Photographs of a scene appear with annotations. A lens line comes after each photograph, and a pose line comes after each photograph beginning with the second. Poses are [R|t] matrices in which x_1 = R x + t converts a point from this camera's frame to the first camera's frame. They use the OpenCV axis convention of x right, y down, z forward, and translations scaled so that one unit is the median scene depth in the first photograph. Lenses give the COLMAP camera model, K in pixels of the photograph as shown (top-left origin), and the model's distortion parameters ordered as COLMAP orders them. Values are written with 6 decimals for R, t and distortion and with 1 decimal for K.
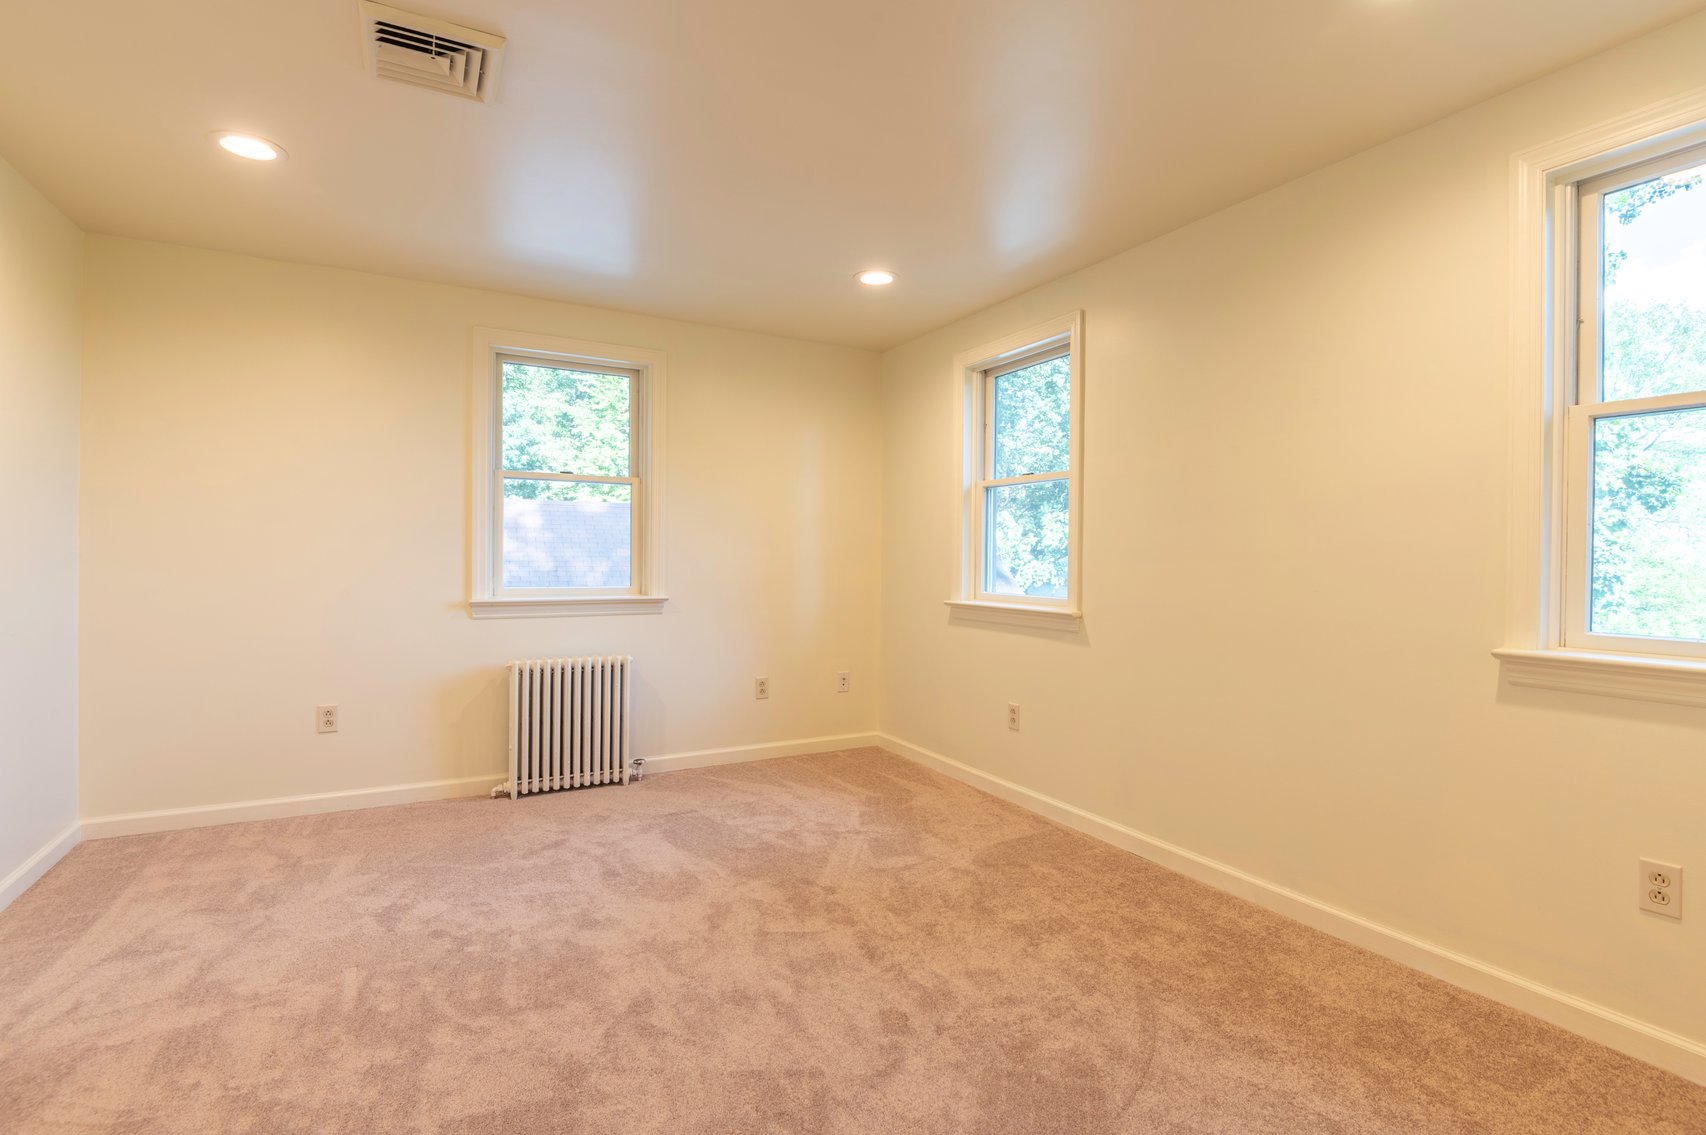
lens RADIAL K [[785.1, 0, 855.0], [0, 785.1, 560.7], [0, 0, 1]] dist [-0.015909, -0.003234]
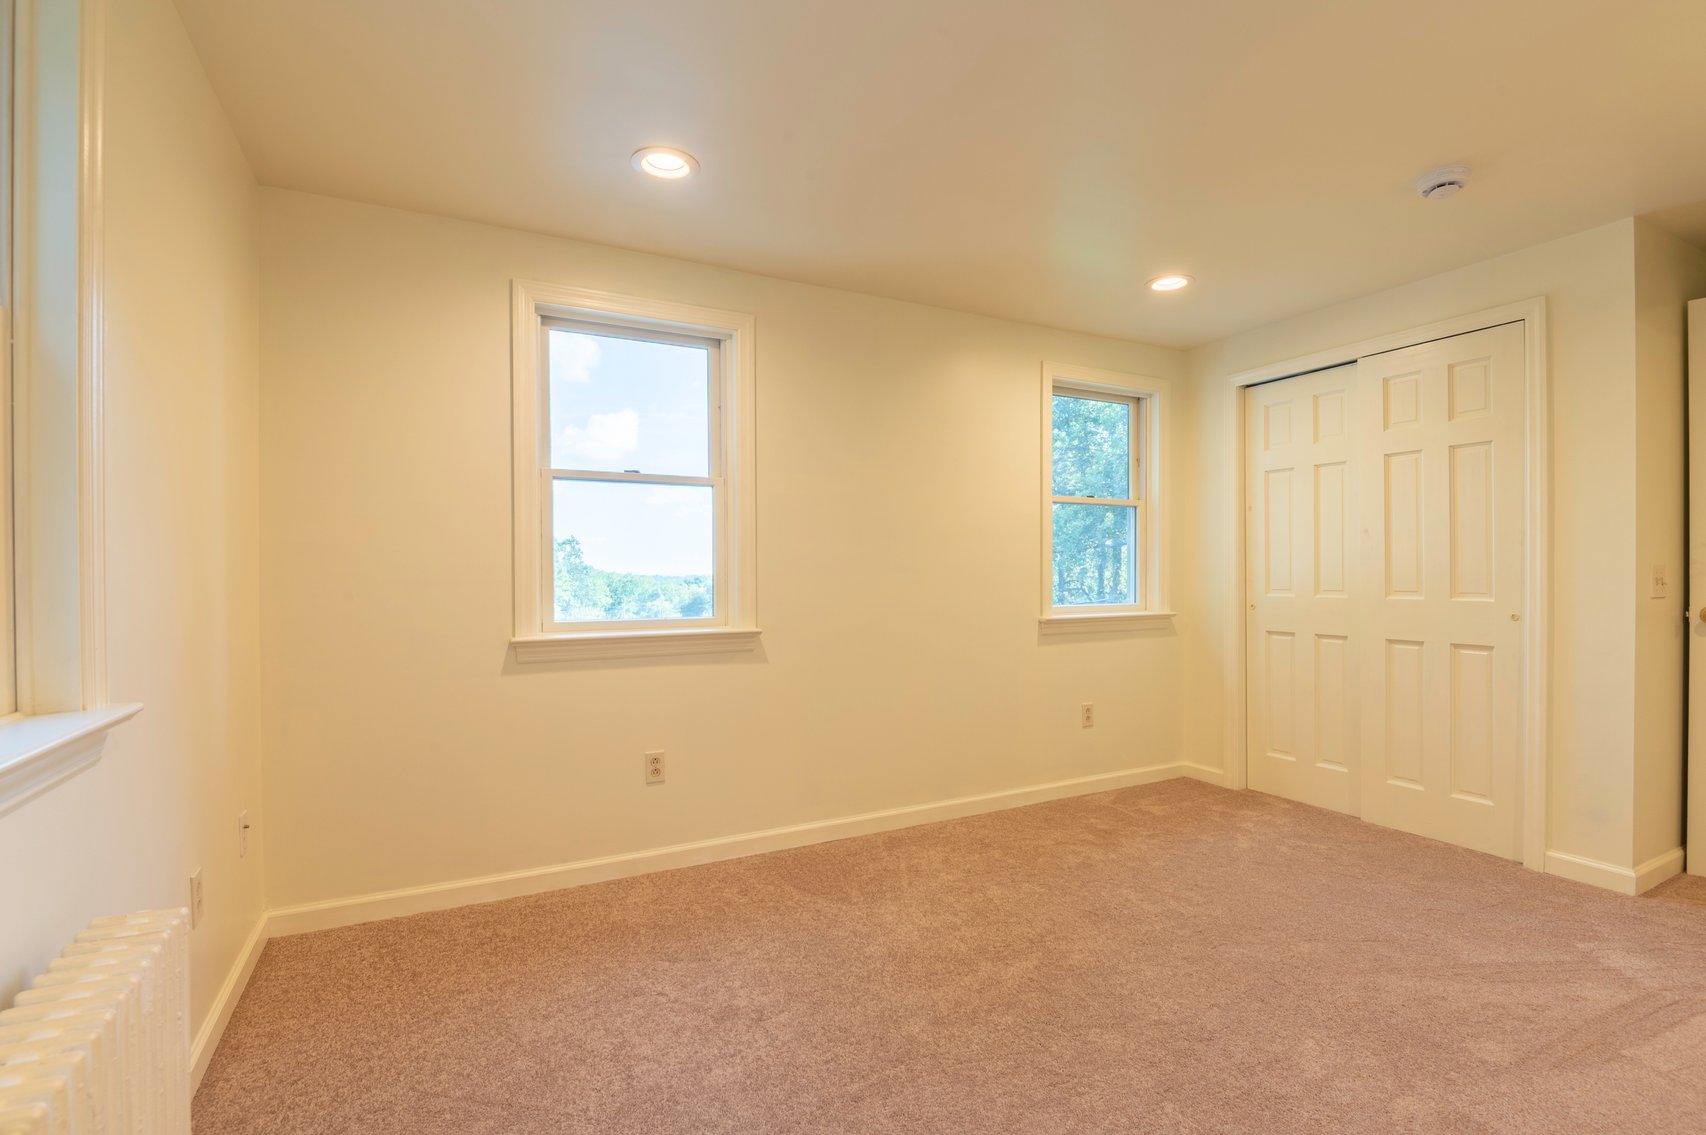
lens RADIAL K [[785.1, 0, 855.3], [0, 785.1, 571.0], [0, 0, 1]] dist [-0.015909, -0.003234]
pose [[0.035632, -0.014797, 0.999255, -0.685825], [0.006476, 0.999873, 0.014575, -0.019929], [-0.999344, 0.005952, 0.035723, 0.853729]]
